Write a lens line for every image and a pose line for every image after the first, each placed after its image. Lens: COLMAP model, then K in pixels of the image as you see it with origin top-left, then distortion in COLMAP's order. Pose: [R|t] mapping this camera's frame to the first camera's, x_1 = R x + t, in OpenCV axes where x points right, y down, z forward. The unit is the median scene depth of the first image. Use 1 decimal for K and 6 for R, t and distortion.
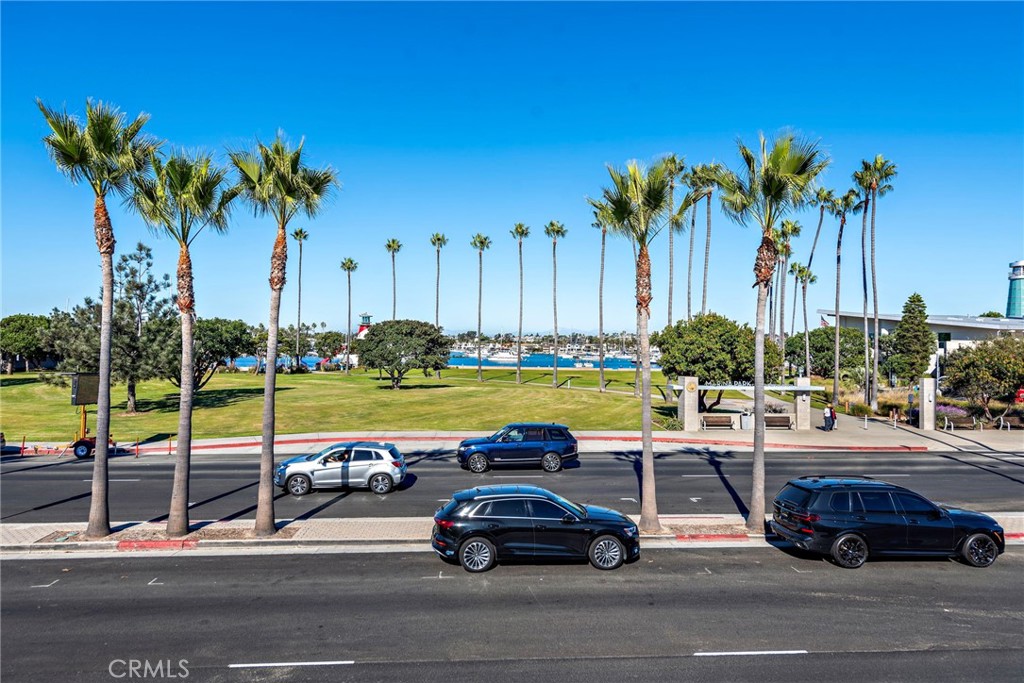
lens RADIAL K [[619.1, 0, 513.8], [0, 619.1, 336.8], [0, 0, 1]] dist [0.020094, -0.000163]
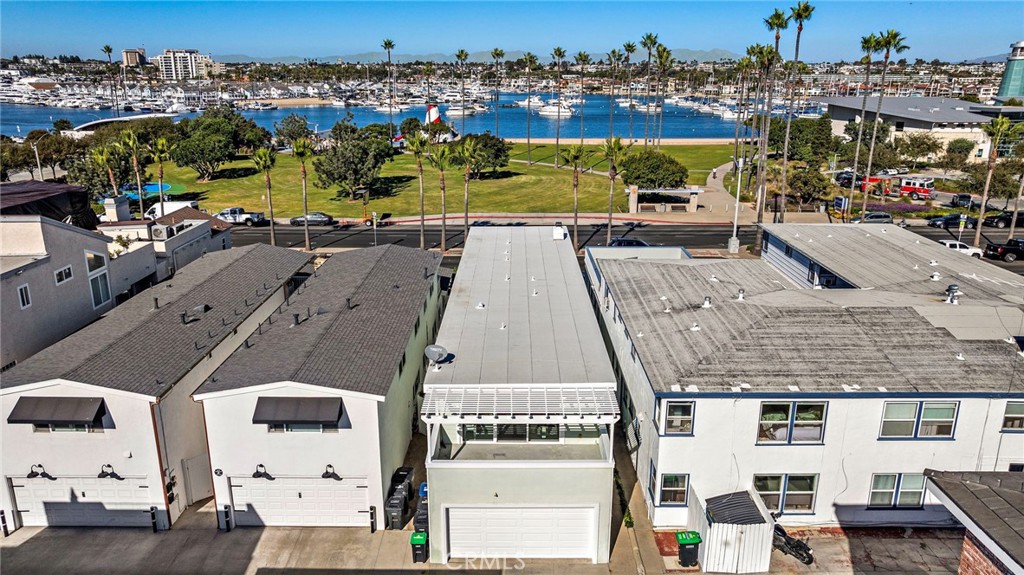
lens RADIAL K [[728.4, 0, 511.7], [0, 728.4, 289.1], [0, 0, 1]] dist [-0.022867, 0.005301]
pose [[0.996614, 0.014727, -0.080891, 0.081548], [0.010451, 0.953157, 0.302294, -0.299762], [0.081554, -0.302116, 0.949776, -1.219499]]
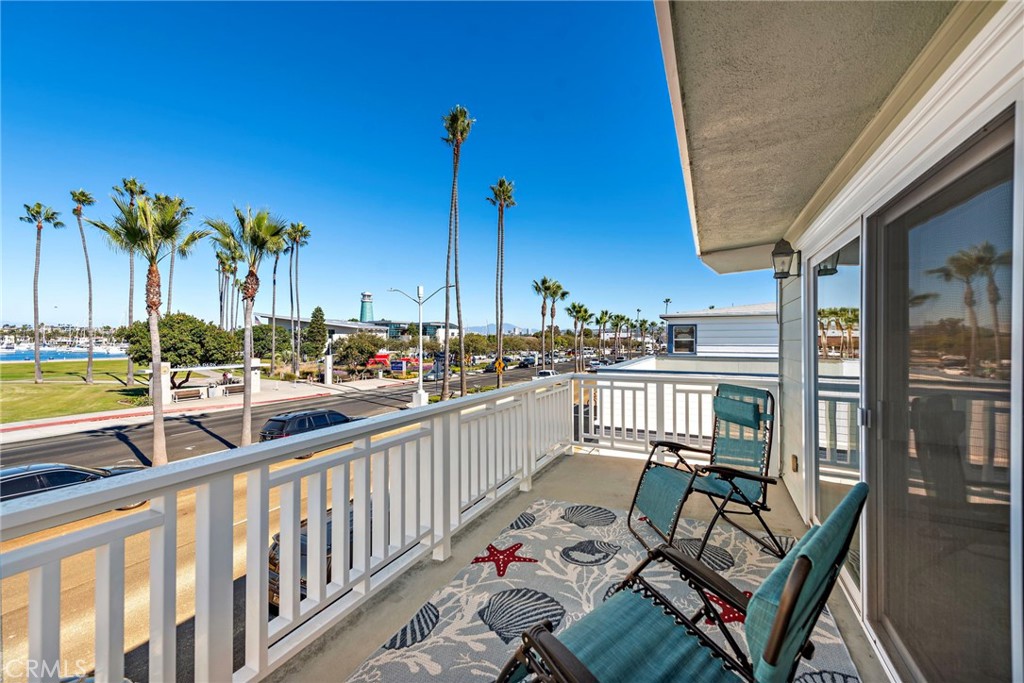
lens RADIAL K [[404.6, 0, 515.4], [0, 404.6, 338.4], [0, 0, 1]] dist [0.004690, -0.001243]
pose [[0.508480, -0.006974, 0.861045, -0.059168], [-0.008524, 0.999877, 0.013132, -0.001721], [-0.861031, -0.014017, 0.508359, -0.045858]]
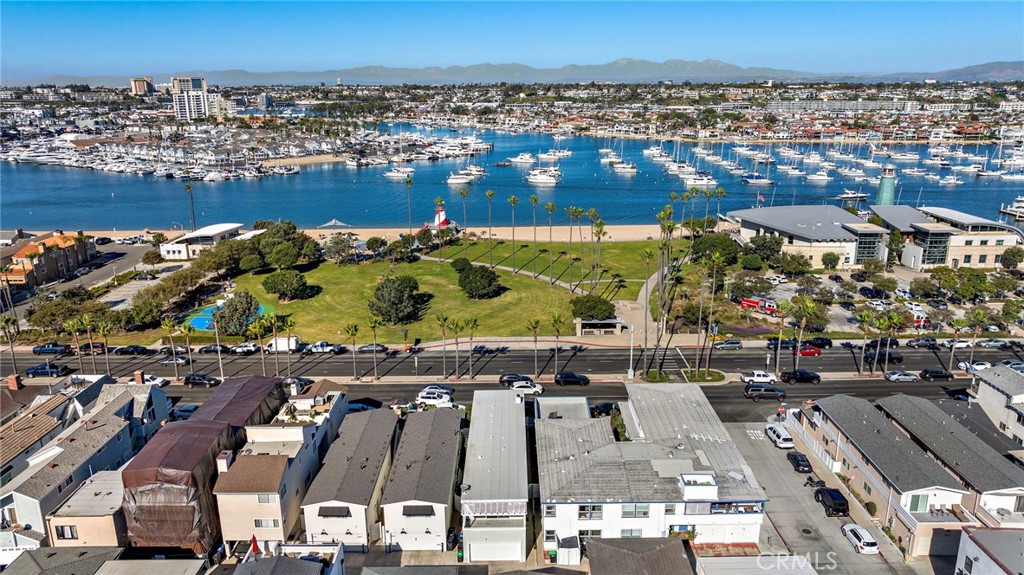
lens RADIAL K [[728.4, 0, 514.0], [0, 728.4, 284.5], [0, 0, 1]] dist [-0.022867, 0.005301]
pose [[0.997162, 0.003915, -0.075179, 0.214654], [0.017801, 0.958064, 0.286000, -1.023785], [0.073146, -0.286527, 0.955276, -2.167714]]
